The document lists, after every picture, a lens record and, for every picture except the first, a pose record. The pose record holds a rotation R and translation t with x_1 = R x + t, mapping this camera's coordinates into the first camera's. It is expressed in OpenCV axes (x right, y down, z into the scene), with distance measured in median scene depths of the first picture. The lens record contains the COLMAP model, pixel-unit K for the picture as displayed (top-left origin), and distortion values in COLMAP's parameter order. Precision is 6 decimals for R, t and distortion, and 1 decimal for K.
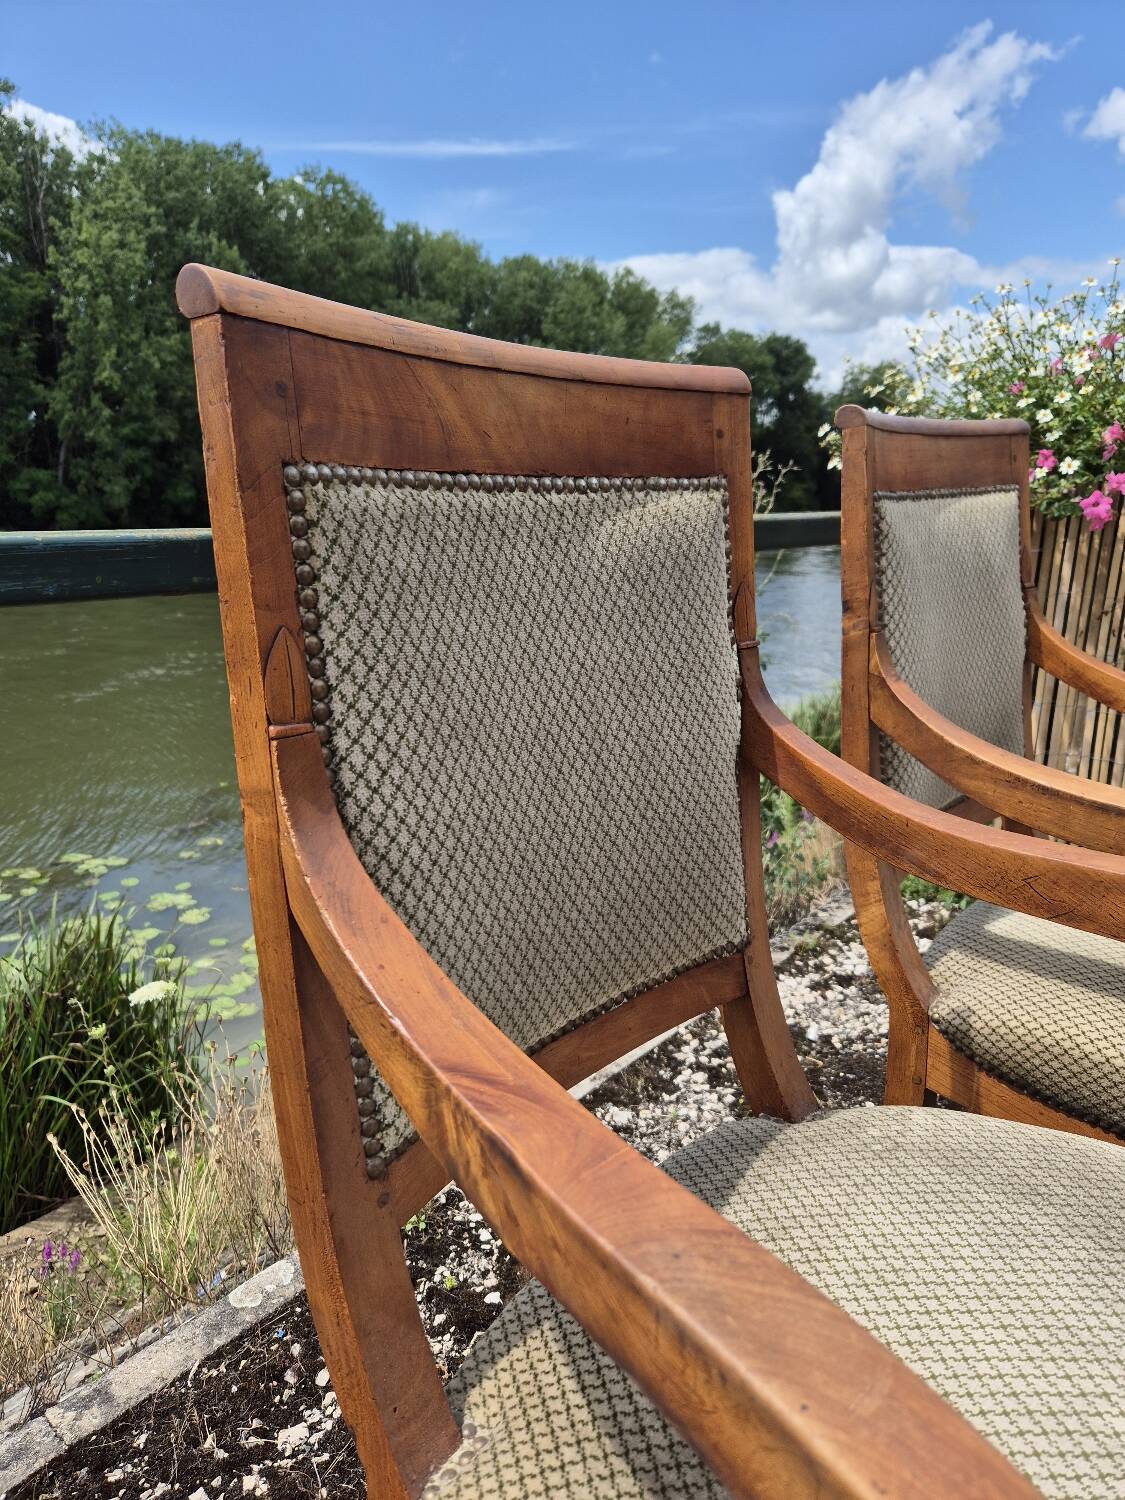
lens RADIAL K [[1017.1, 0, 575.8], [0, 1017.1, 754.8], [0, 0, 1]] dist [0.067627, -0.056525]
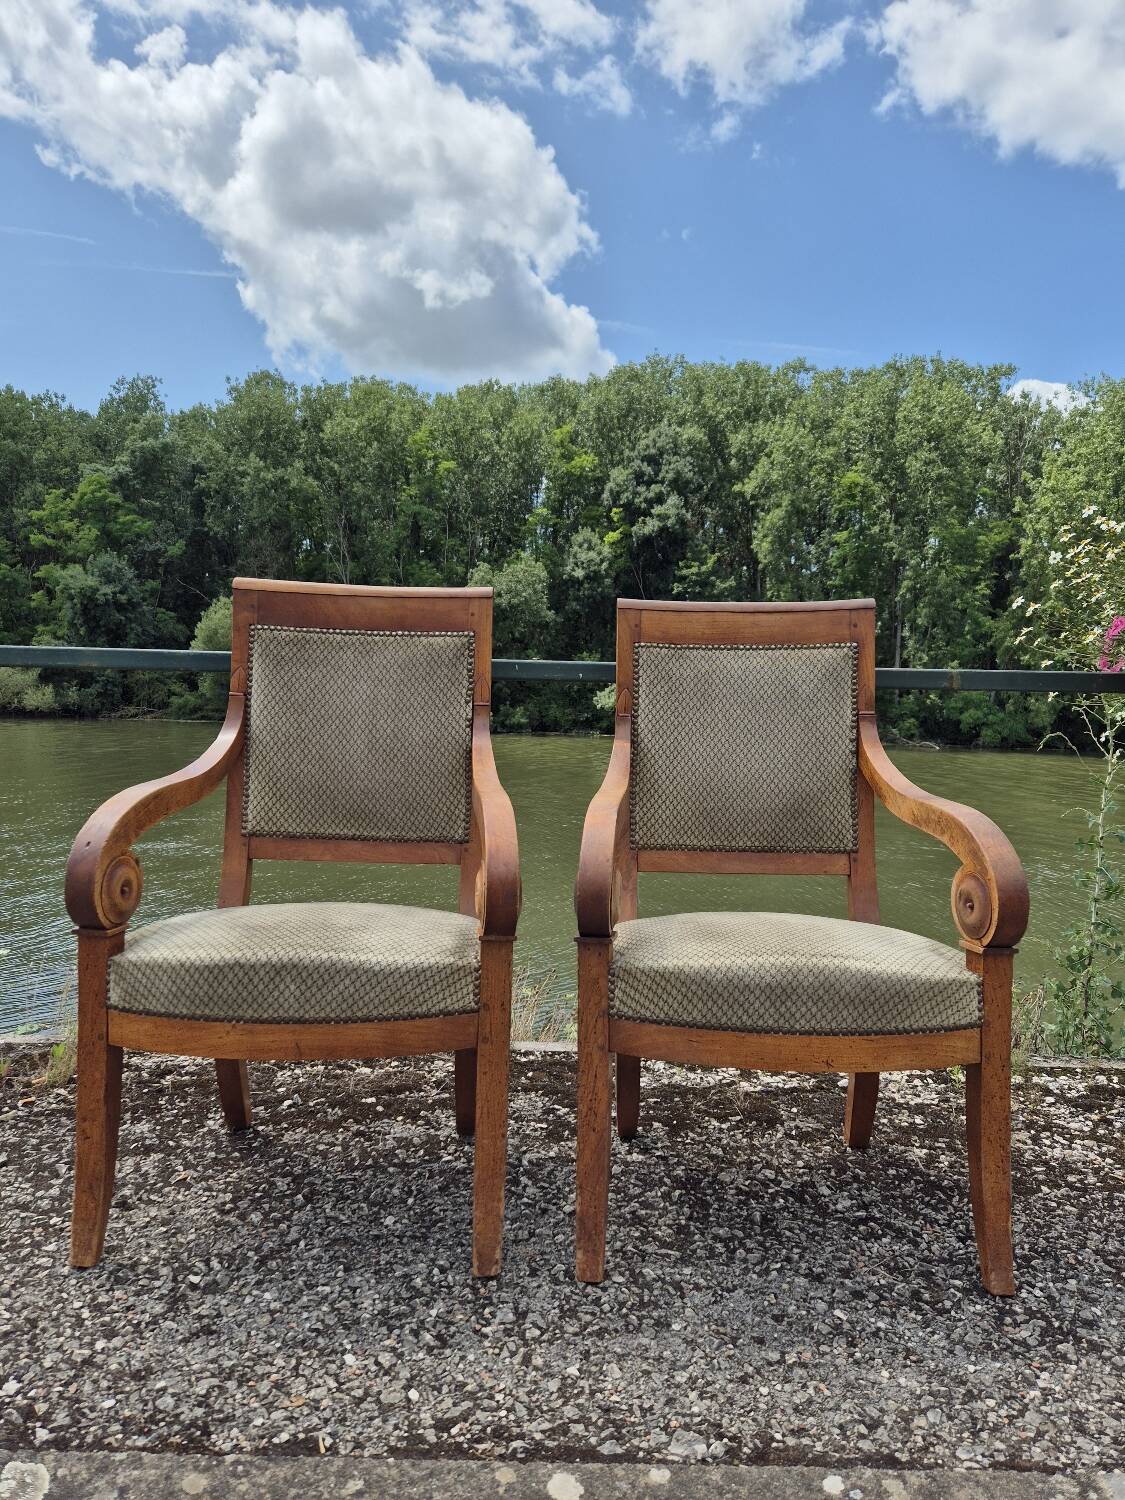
lens RADIAL K [[1017.1, 0, 557.3], [0, 1017.1, 763.5], [0, 0, 1]] dist [0.067627, -0.056525]
pose [[0.642556, 0.061338, -0.763780, 1.559256], [-0.212212, 0.972045, -0.100467, 0.162062], [0.736266, 0.226639, 0.637610, -0.206778]]
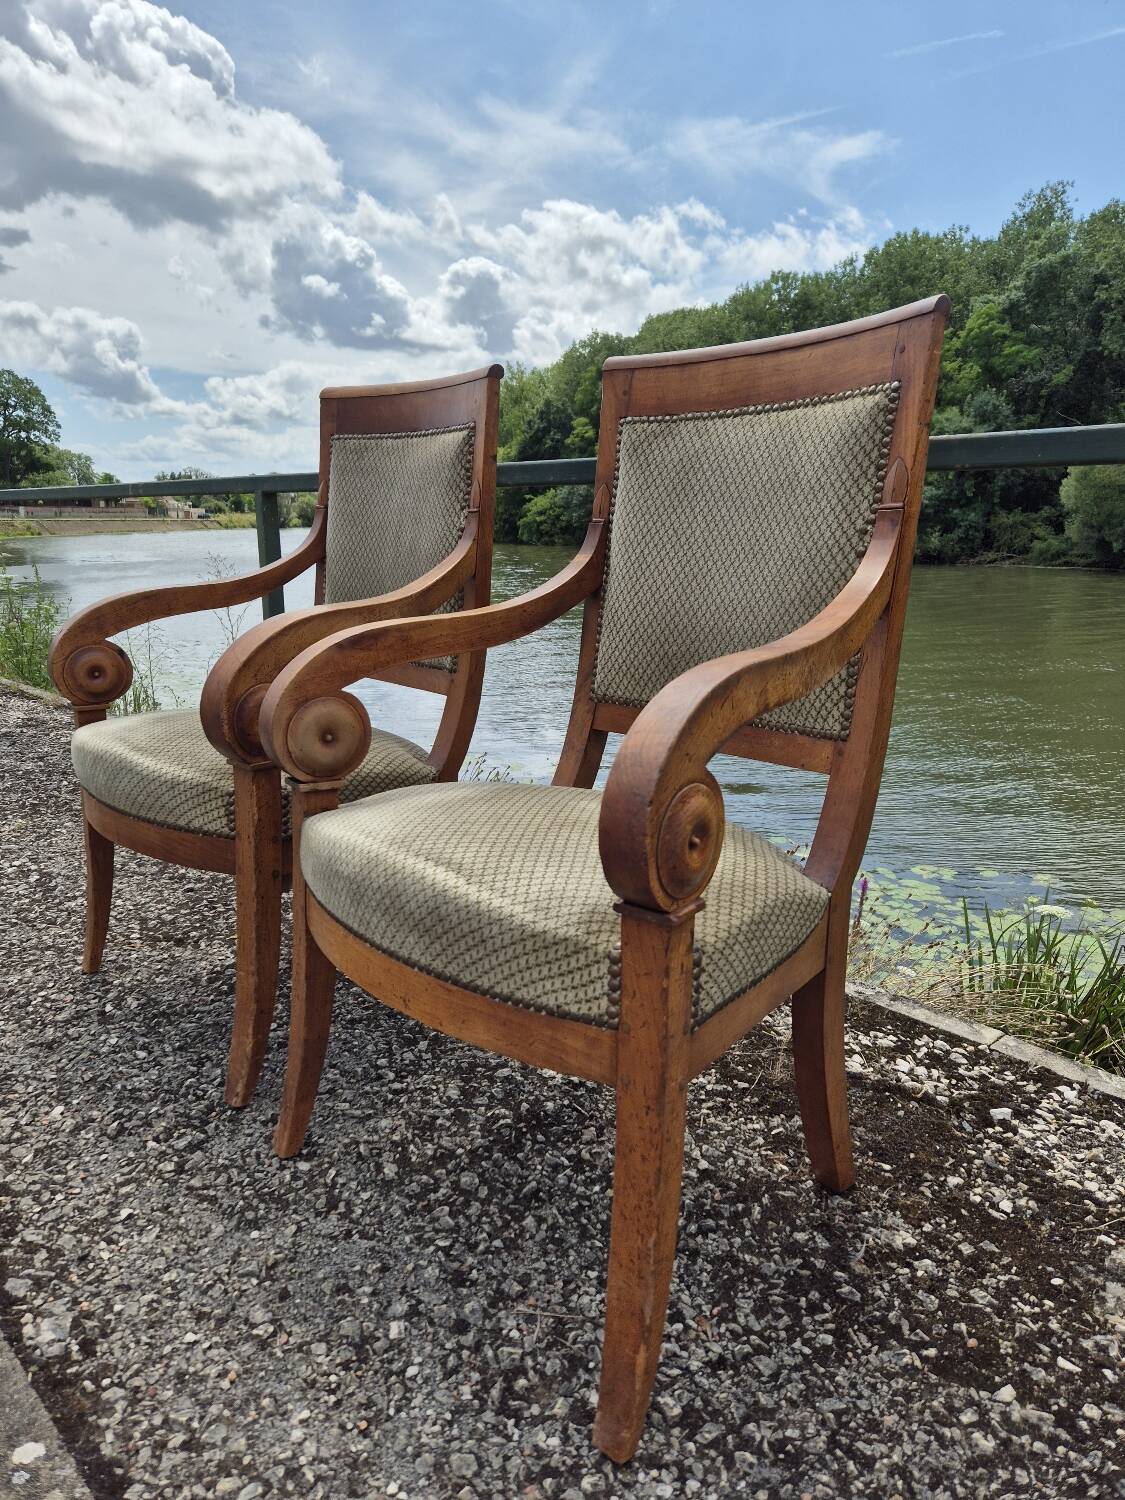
lens RADIAL K [[1017.1, 0, 548.7], [0, 1017.1, 748.2], [0, 0, 1]] dist [0.067627, -0.056525]
pose [[-0.117481, 0.203824, -0.971933, 1.639443], [-0.259482, 0.938410, 0.228159, -0.128778], [0.958576, 0.279003, -0.057356, 1.078069]]
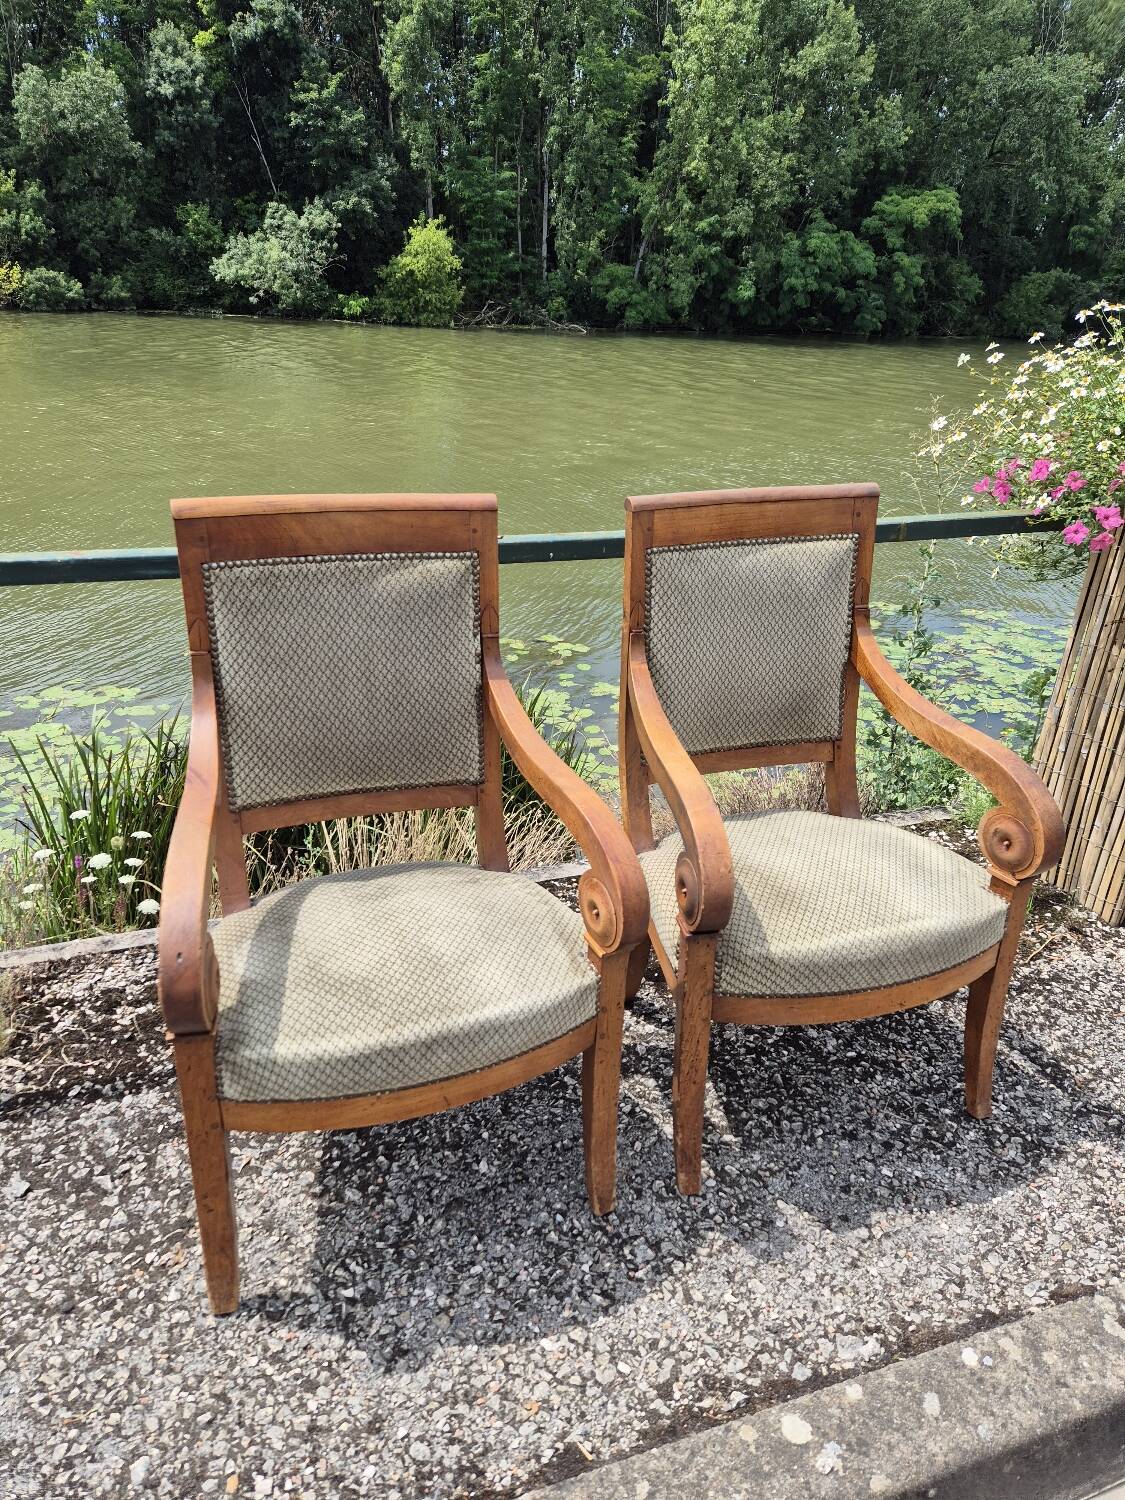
lens RADIAL K [[1017.1, 0, 553.9], [0, 1017.1, 763.2], [0, 0, 1]] dist [0.067627, -0.056525]
pose [[0.860398, 0.245251, -0.446729, 0.953233], [-0.159391, 0.962113, 0.221206, -0.255905], [0.484055, -0.119121, 0.866892, -0.526442]]
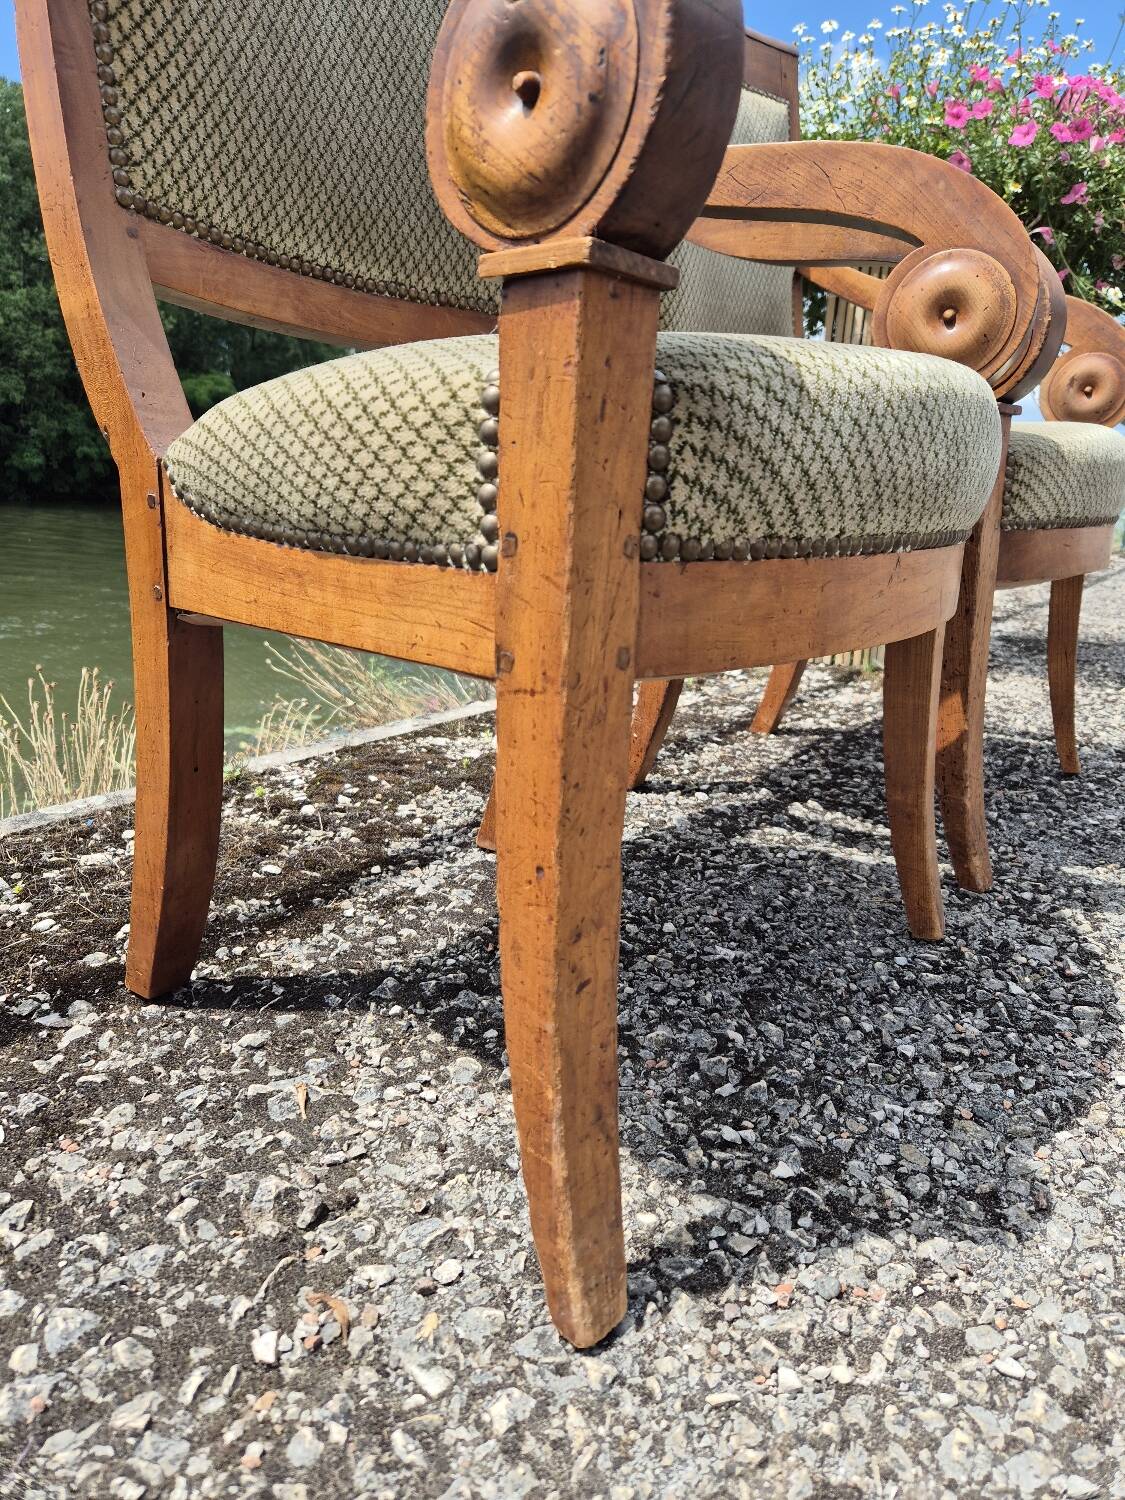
lens RADIAL K [[1017.1, 0, 580.2], [0, 1017.1, 762.4], [0, 0, 1]] dist [0.067627, -0.056525]
pose [[0.992435, -0.000397, 0.122774, 0.087412], [-0.000875, 0.999946, 0.010307, 0.542007], [-0.122772, -0.010337, 0.992381, -0.102713]]
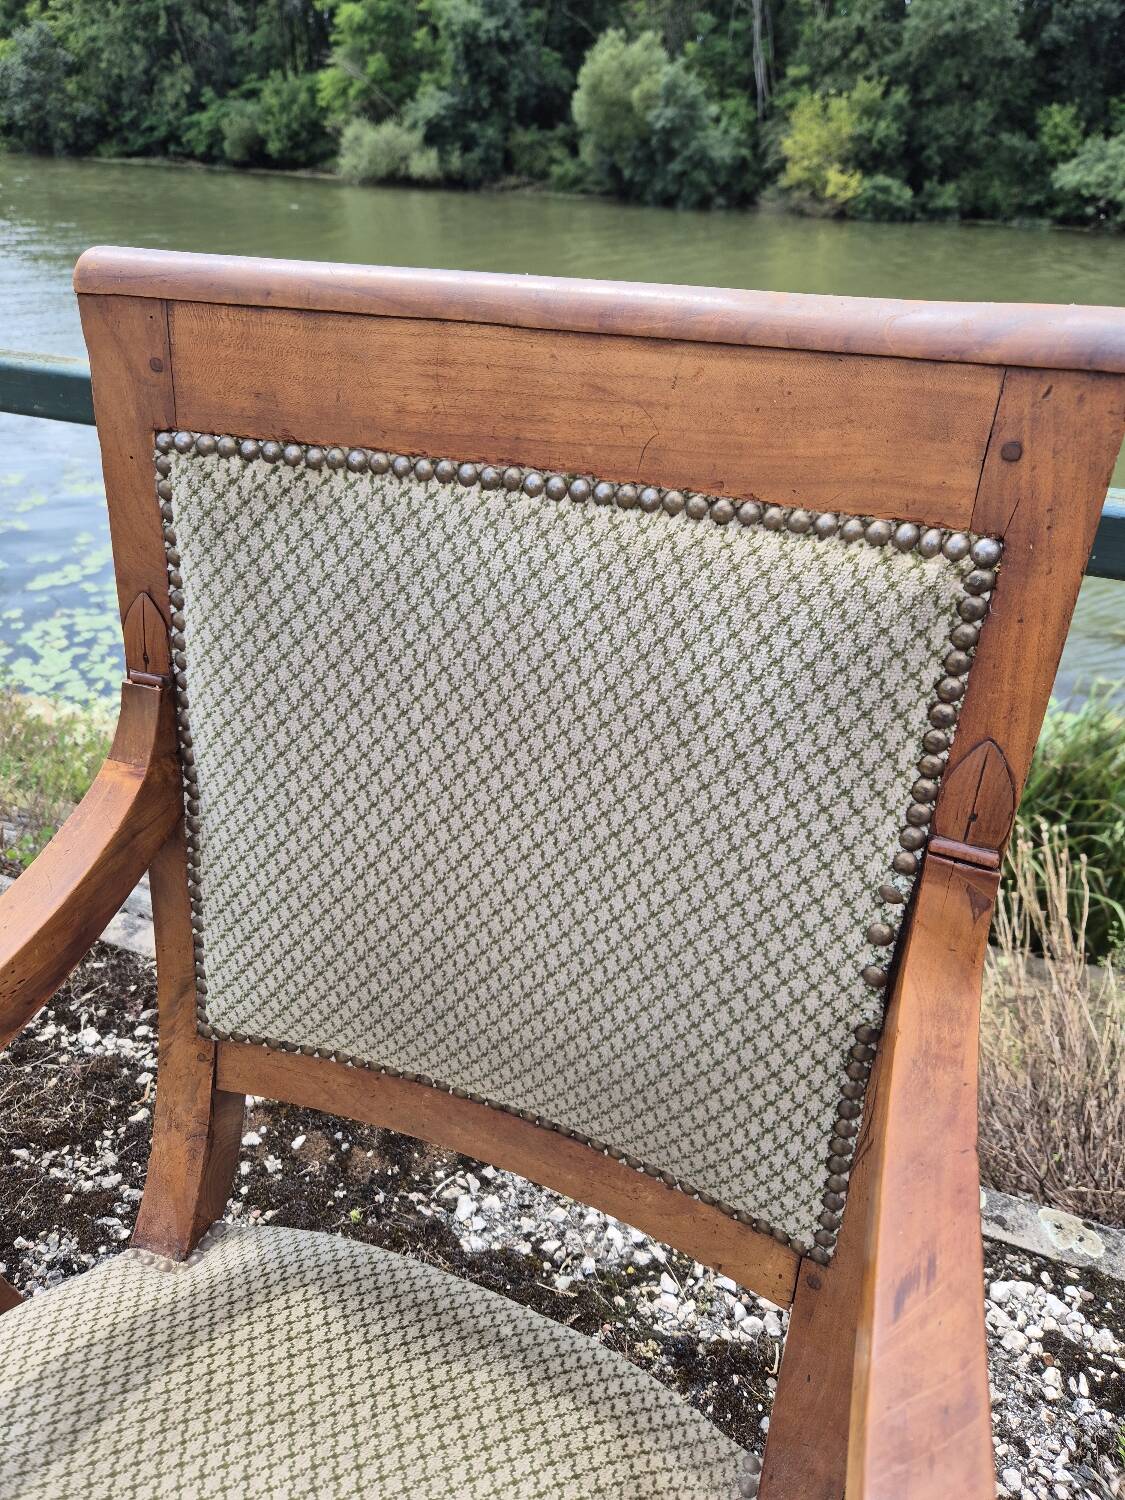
lens RADIAL K [[1017.1, 0, 569.6], [0, 1017.1, 734.5], [0, 0, 1]] dist [0.067627, -0.056525]
pose [[0.328876, 0.473569, -0.817052, 0.818874], [-0.270287, 0.876187, 0.399050, -0.372507], [0.904868, 0.089601, 0.416156, 0.960653]]
